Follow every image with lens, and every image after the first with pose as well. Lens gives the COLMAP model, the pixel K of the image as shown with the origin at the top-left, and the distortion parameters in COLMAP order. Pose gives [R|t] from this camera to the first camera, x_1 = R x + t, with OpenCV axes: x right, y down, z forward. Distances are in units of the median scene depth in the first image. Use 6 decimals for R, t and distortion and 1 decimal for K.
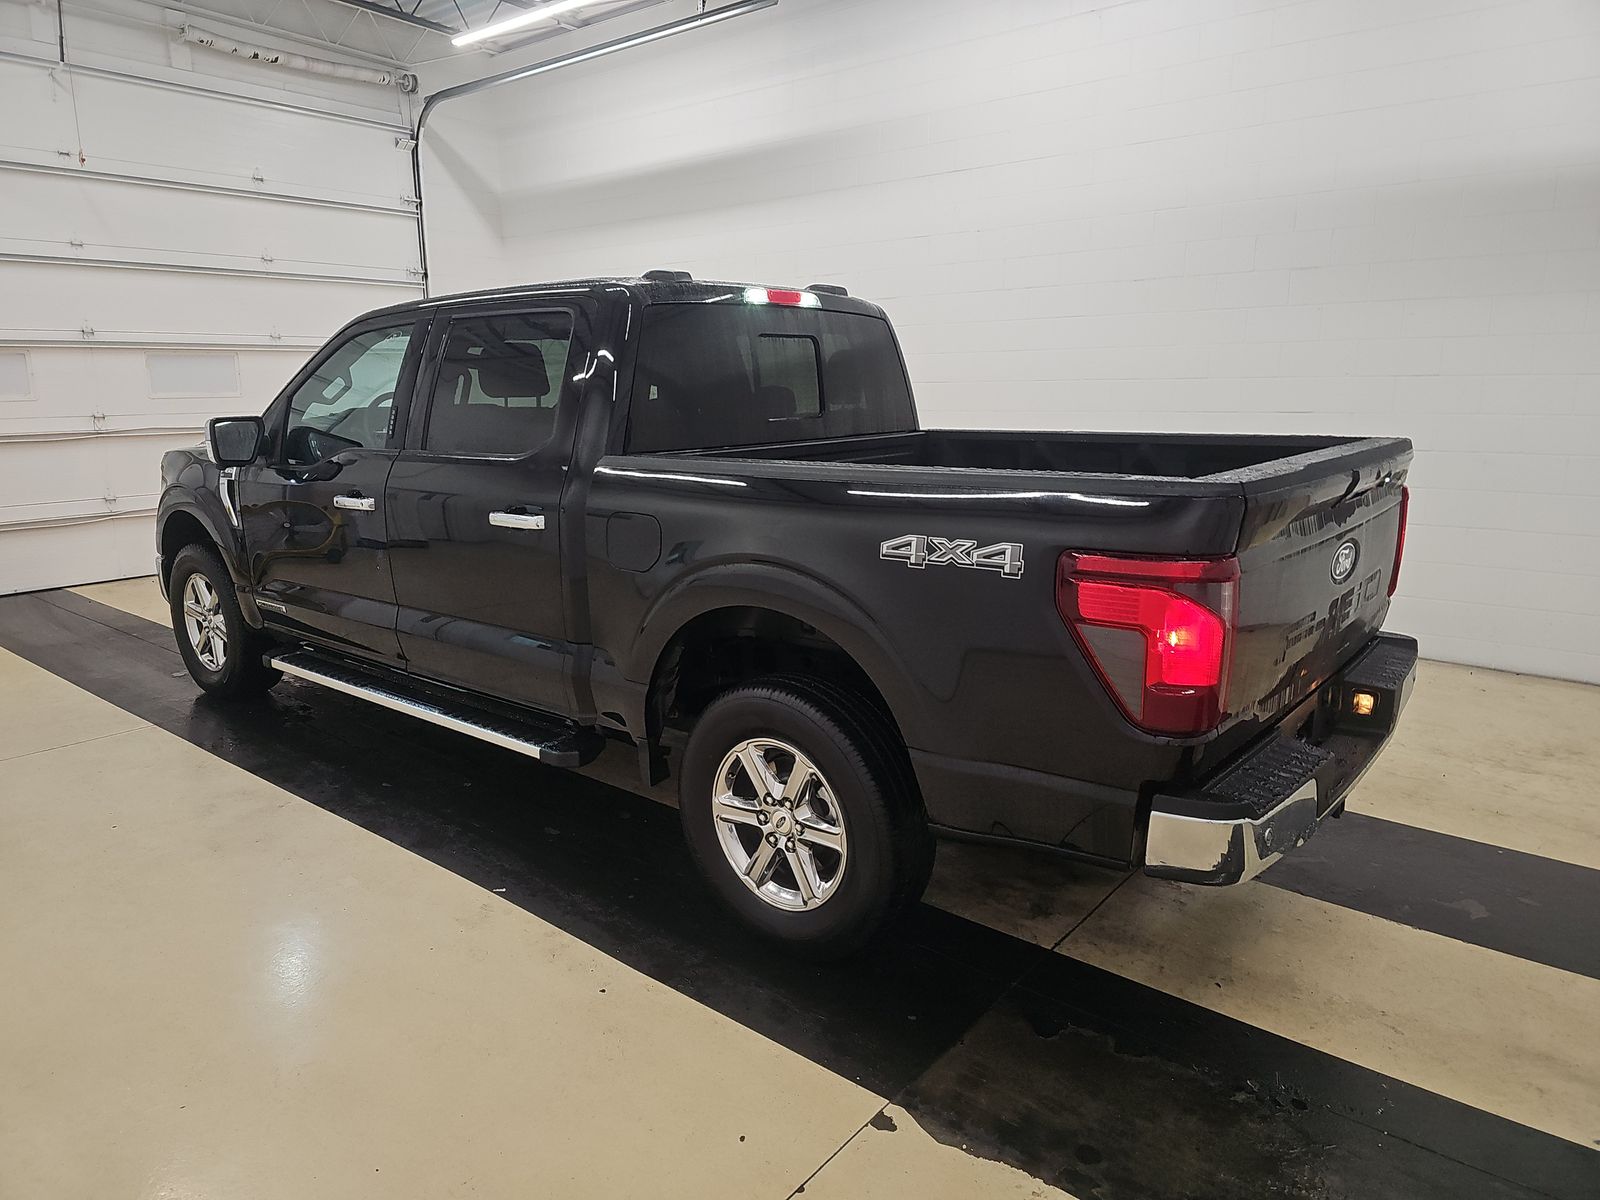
lens RADIAL K [[1032.8, 0, 798.6], [0, 1032.8, 597.2], [0, 0, 1]] dist [0.062059, -0.069312]
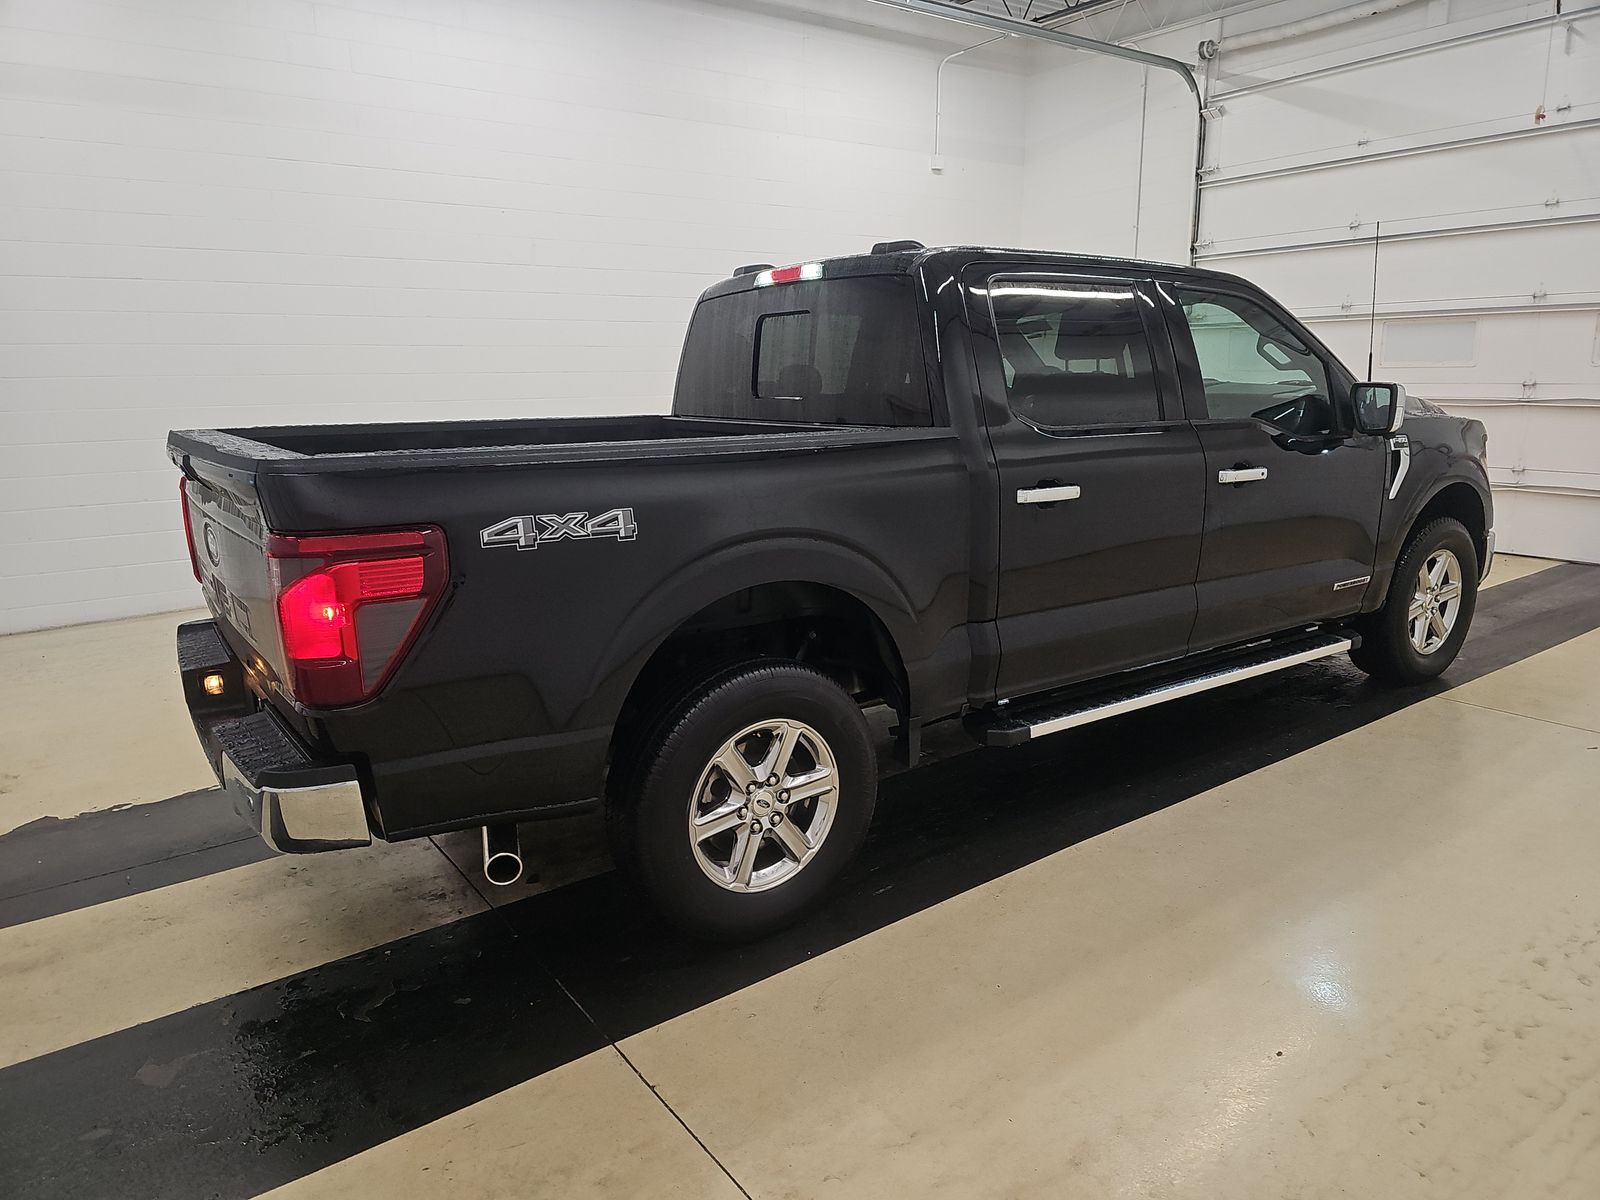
lens RADIAL K [[1032.8, 0, 798.6], [0, 1032.8, 597.2], [0, 0, 1]] dist [0.062059, -0.069312]
pose [[-0.248862, 0.218703, -0.943524, 0.472045], [-0.181018, 0.946504, 0.267139, -0.125702], [0.951473, 0.237275, -0.195959, 0.609883]]
